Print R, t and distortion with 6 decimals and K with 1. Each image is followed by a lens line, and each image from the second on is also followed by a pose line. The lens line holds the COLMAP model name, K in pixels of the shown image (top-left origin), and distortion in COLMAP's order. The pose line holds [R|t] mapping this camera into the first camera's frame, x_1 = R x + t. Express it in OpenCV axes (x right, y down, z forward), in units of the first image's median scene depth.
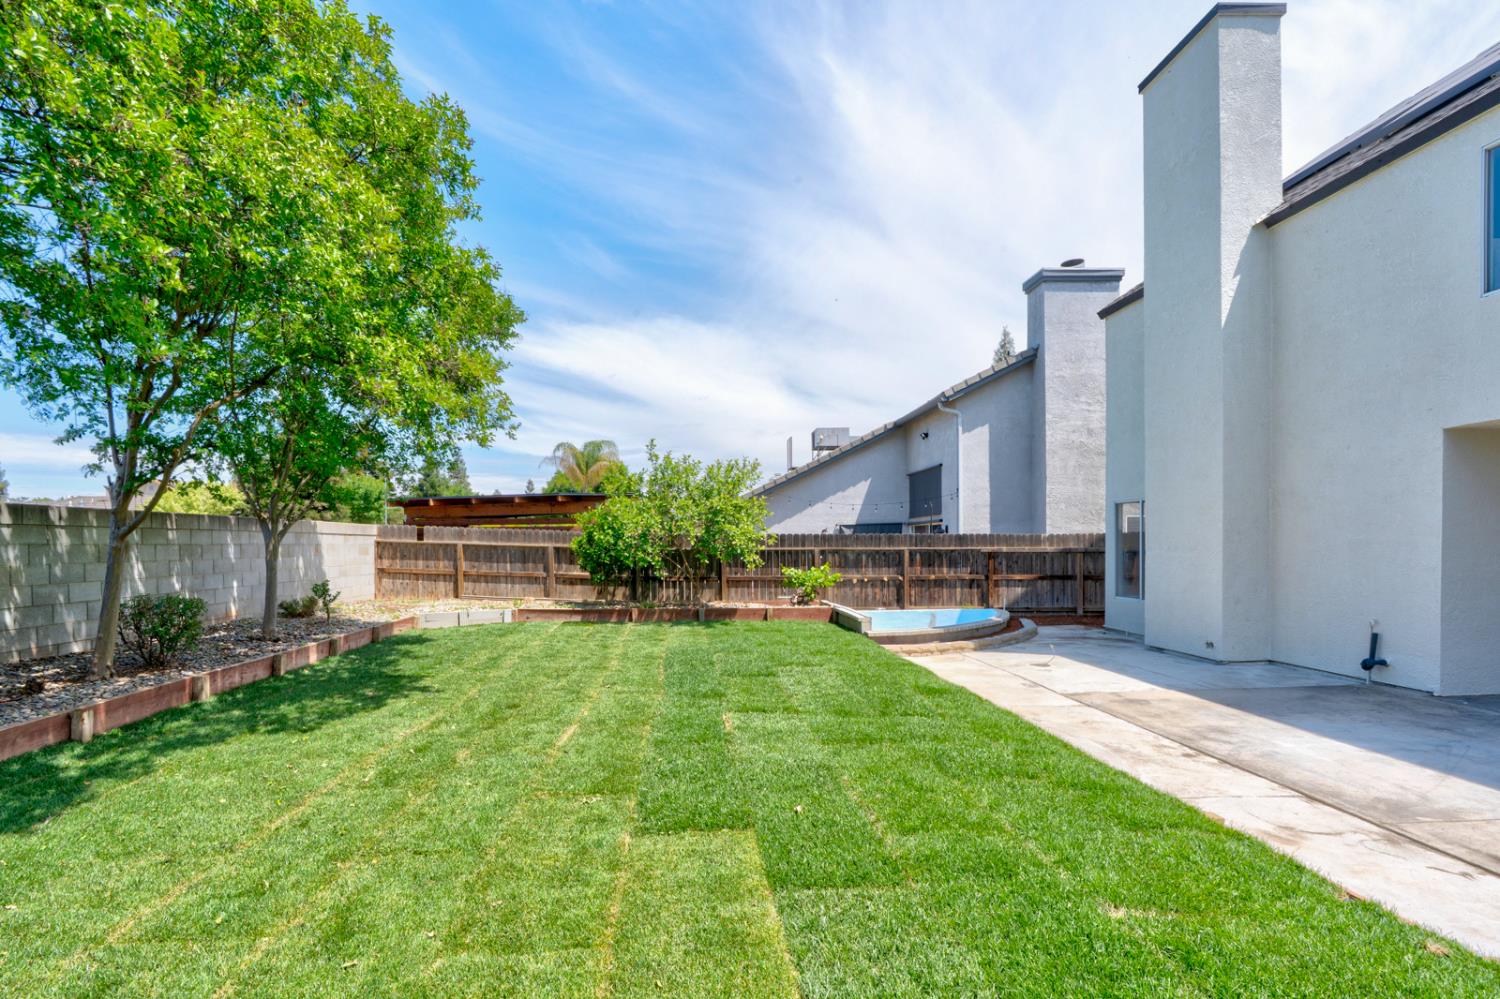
lens RADIAL K [[700.1, 0, 693.1], [0, 700.1, 563.7], [0, 0, 1]] dist [0.002124, -0.002388]
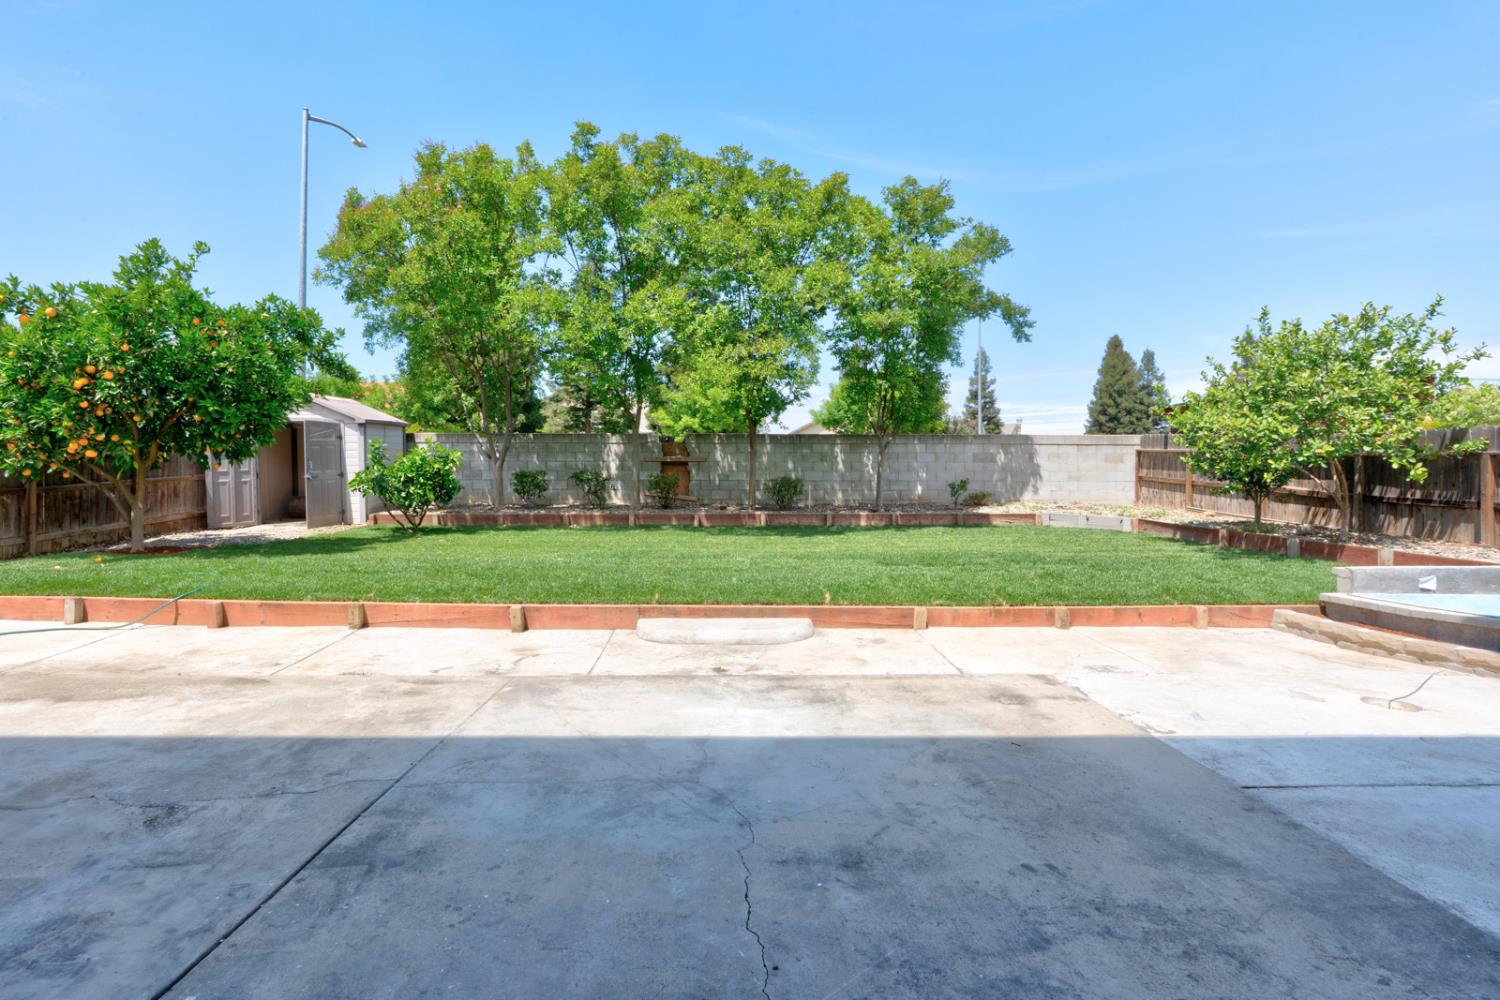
lens RADIAL K [[731.7, 0, 724.9], [0, 731.7, 476.1], [0, 0, 1]] dist [-0.000112, 0.003265]
pose [[-0.023658, 0.016785, -0.999579, 0.641344], [-0.031392, 0.999354, 0.017524, 0.006461], [0.999227, 0.031793, -0.023116, 0.403702]]
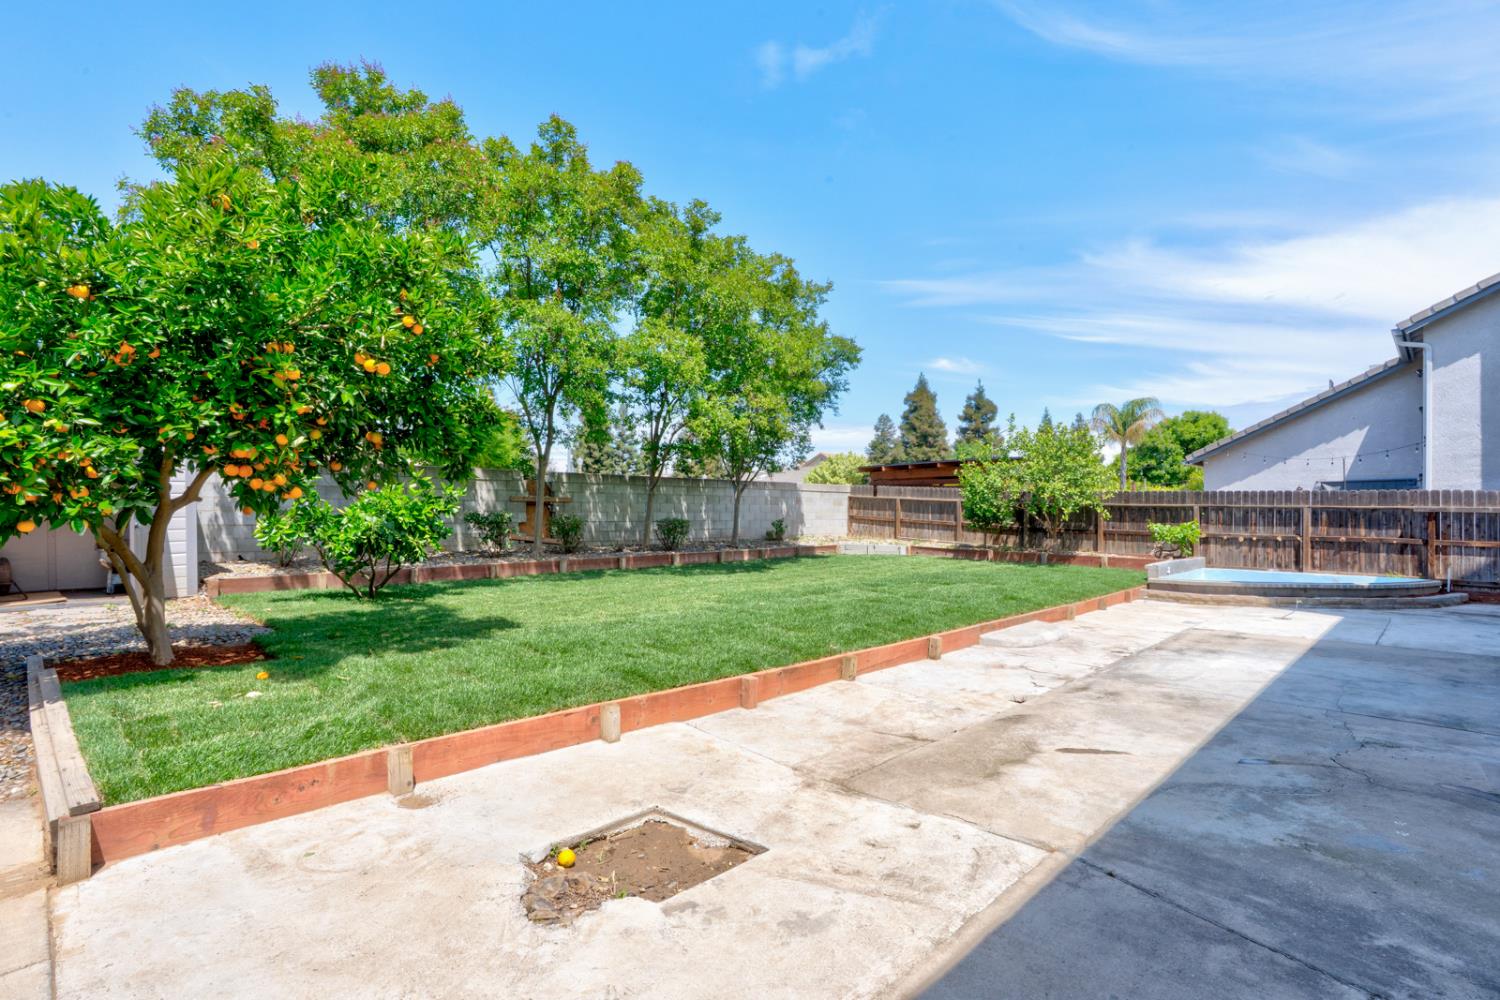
lens RADIAL K [[731.7, 0, 778.2], [0, 731.7, 490.8], [0, 0, 1]] dist [-0.000112, 0.003265]
pose [[0.715809, -0.002559, -0.698292, 0.479564], [-0.034512, 0.998642, -0.039038, 0.019481], [0.697443, 0.052044, 0.714748, -0.168649]]
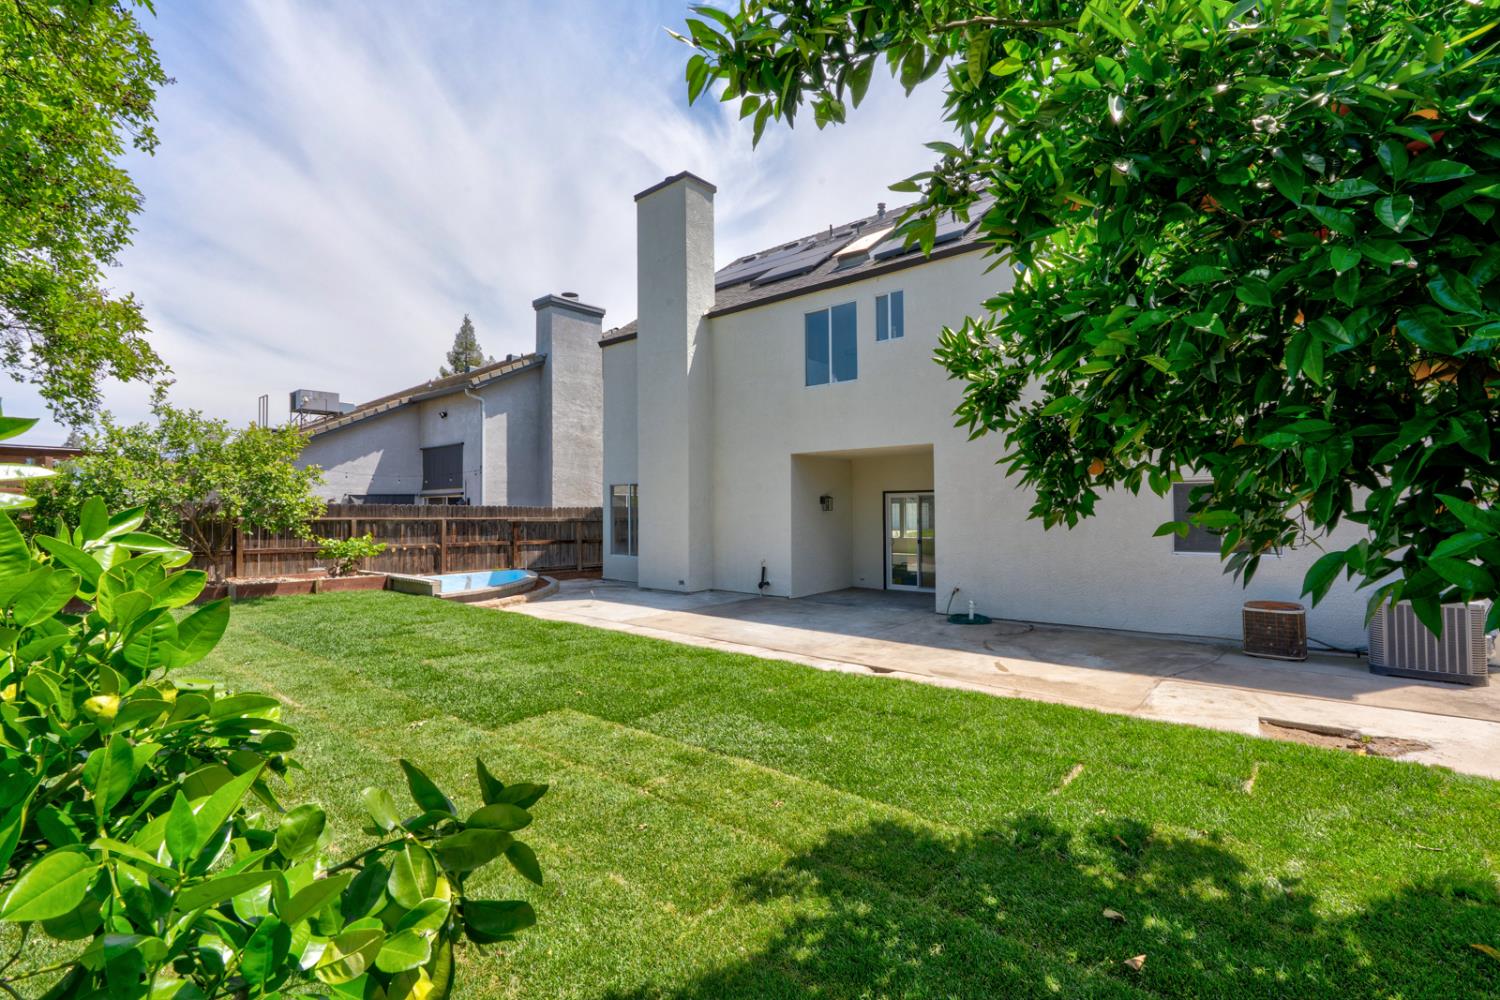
lens RADIAL K [[700.1, 0, 739.1], [0, 700.1, 492.1], [0, 0, 1]] dist [0.002124, -0.002388]
pose [[0.670579, 0.028549, 0.741289, -0.194700], [0.017234, 0.998390, -0.054041, 0.003884], [-0.741638, 0.049014, 0.669007, -0.067821]]
